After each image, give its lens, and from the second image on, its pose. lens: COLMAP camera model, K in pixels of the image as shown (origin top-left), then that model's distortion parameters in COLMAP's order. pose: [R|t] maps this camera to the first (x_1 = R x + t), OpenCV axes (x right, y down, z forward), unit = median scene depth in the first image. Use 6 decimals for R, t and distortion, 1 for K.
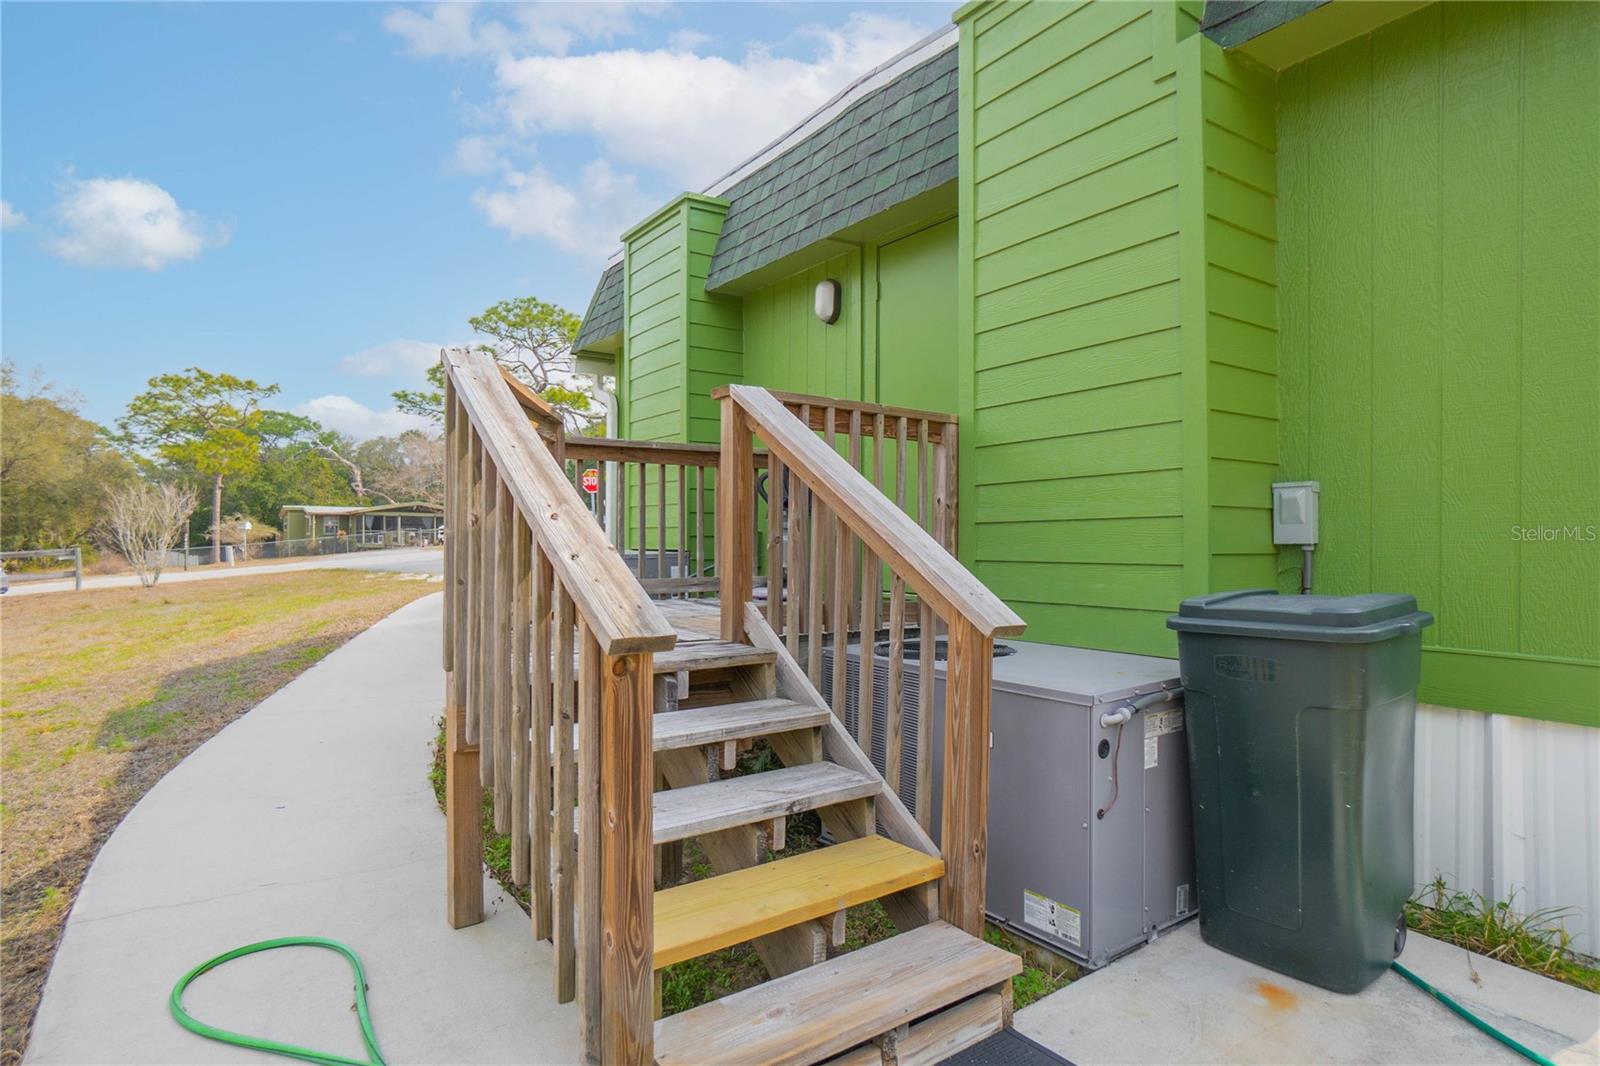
lens RADIAL K [[867.7, 0, 792.7], [0, 867.7, 535.5], [0, 0, 1]] dist [-0.004125, -0.000798]
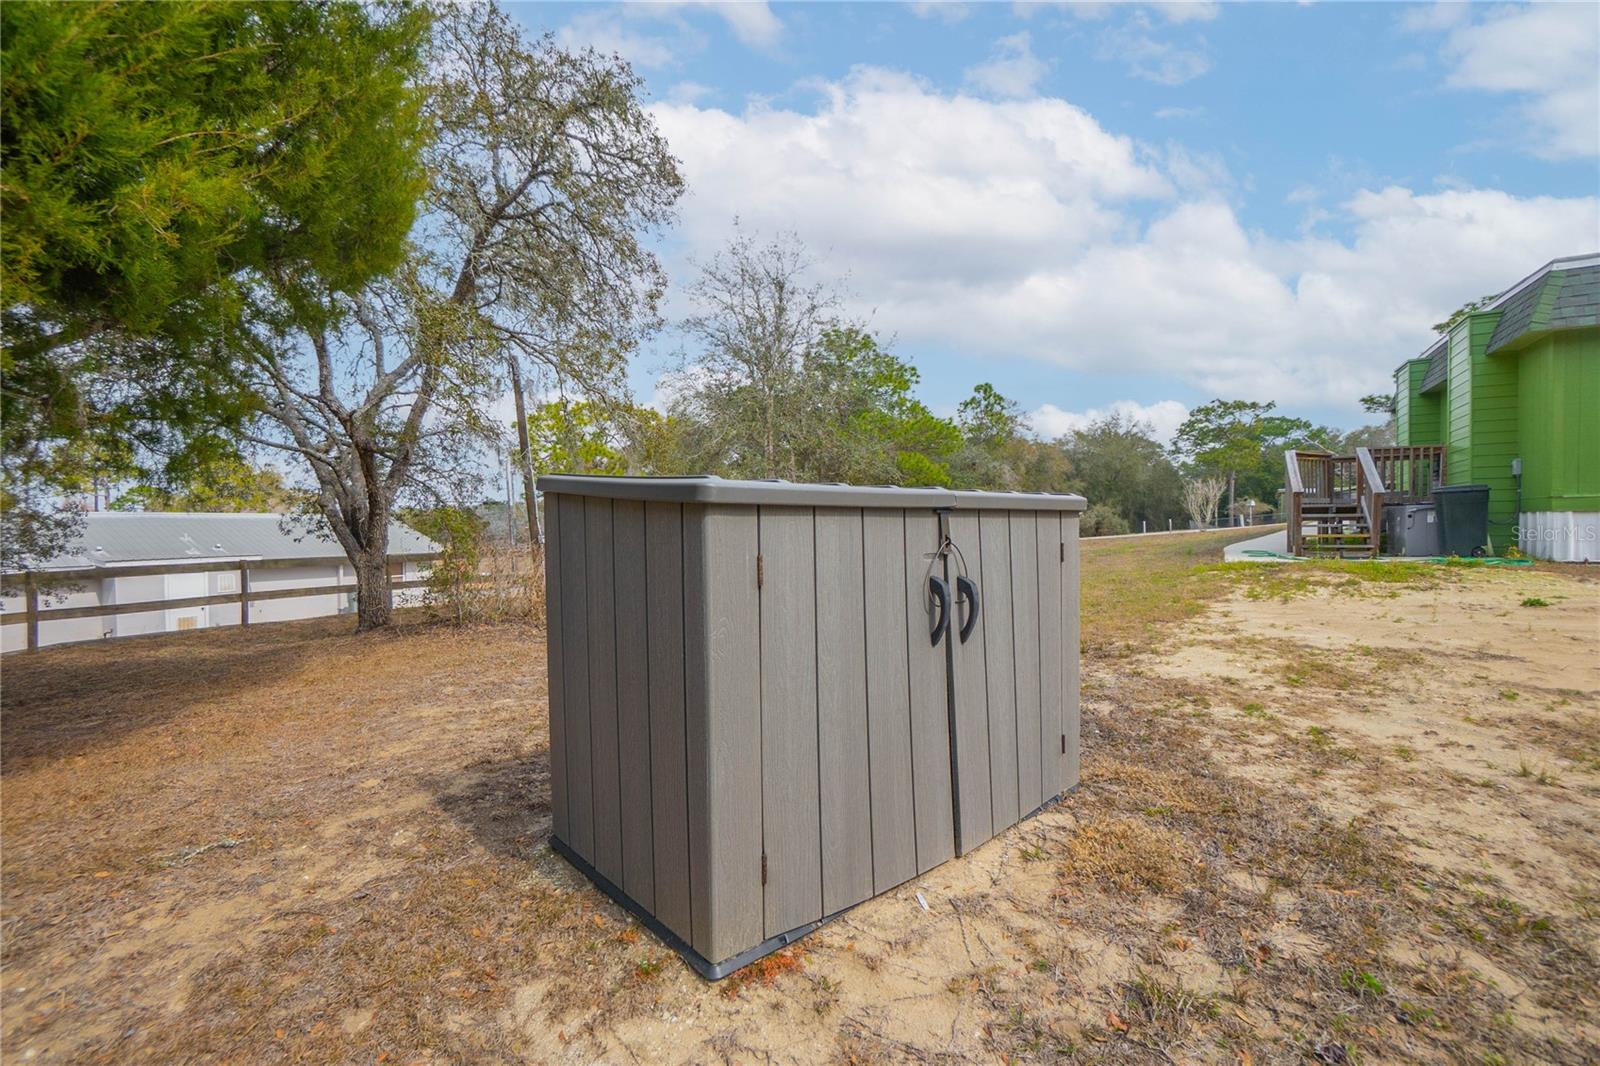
lens RADIAL K [[710.2, 0, 796.0], [0, 710.2, 534.6], [0, 0, 1]] dist [-0.063540, 0.024889]
pose [[0.414208, 0.011834, -0.910105, 0.098085], [0.011451, 0.999769, 0.018212, 0.008907], [0.910110, -0.017966, 0.413977, -0.155613]]
